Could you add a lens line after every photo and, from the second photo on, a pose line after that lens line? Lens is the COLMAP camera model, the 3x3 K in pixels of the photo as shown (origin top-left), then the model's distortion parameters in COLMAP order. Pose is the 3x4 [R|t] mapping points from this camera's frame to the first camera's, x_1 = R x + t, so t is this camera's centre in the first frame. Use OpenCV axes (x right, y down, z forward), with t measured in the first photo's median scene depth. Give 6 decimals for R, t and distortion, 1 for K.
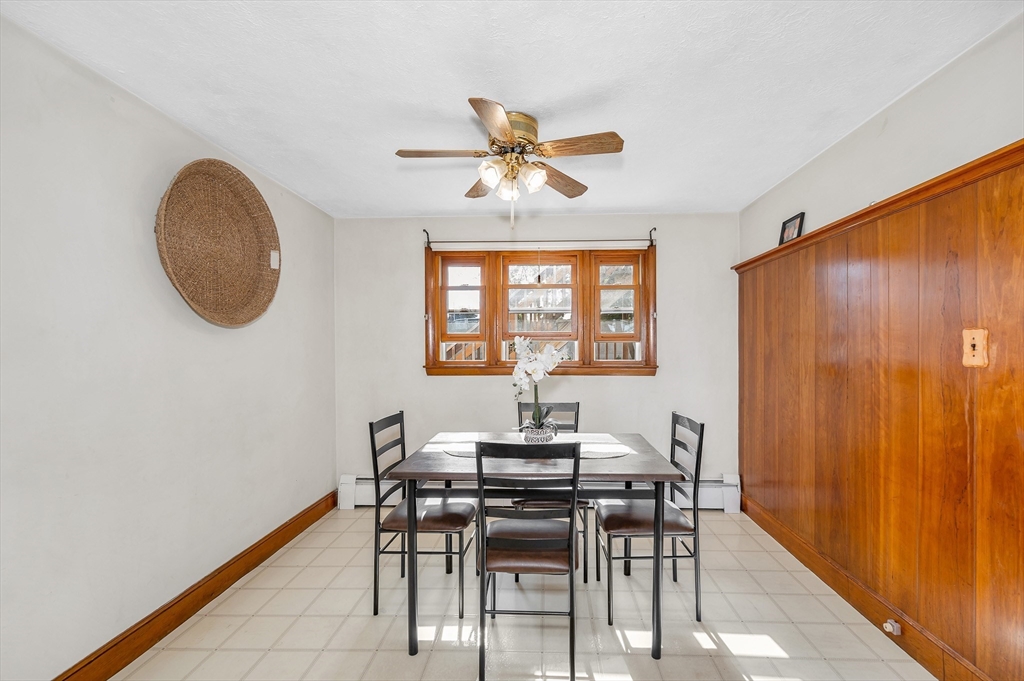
lens RADIAL K [[455.5, 0, 518.7], [0, 455.5, 345.9], [0, 0, 1]] dist [0.002525, 0.000198]
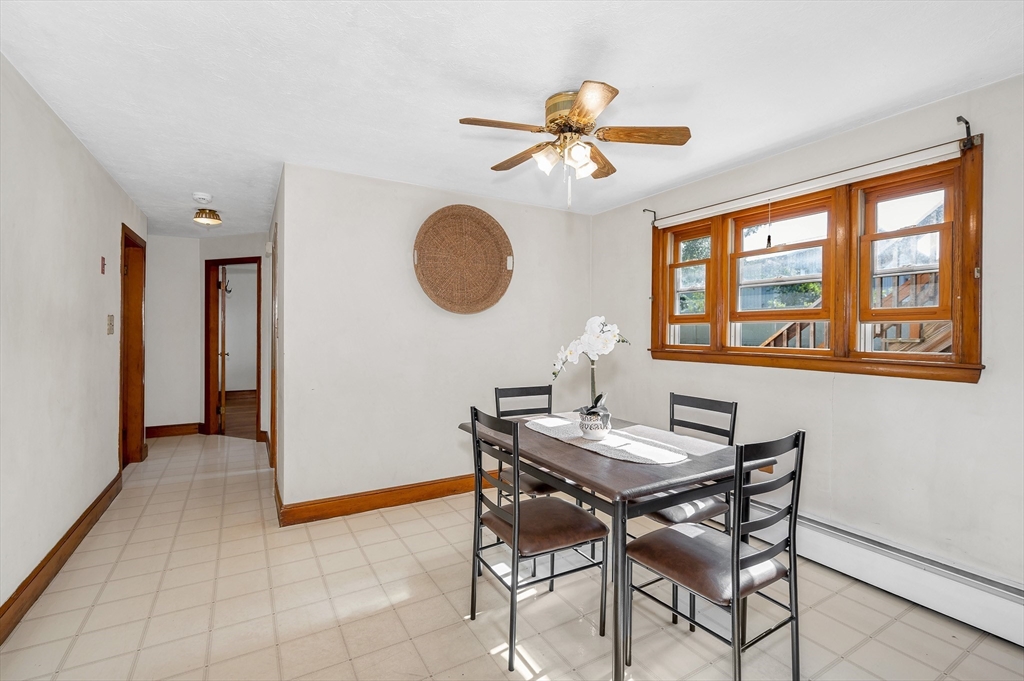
lens RADIAL K [[466.7, 0, 507.9], [0, 466.7, 331.5], [0, 0, 1]] dist [0.016291, -0.000155]
pose [[0.524640, 0.007370, -0.851292, 0.482305], [-0.004306, 0.999973, 0.006003, 0.002530], [0.851313, 0.000516, 0.524658, 0.215192]]
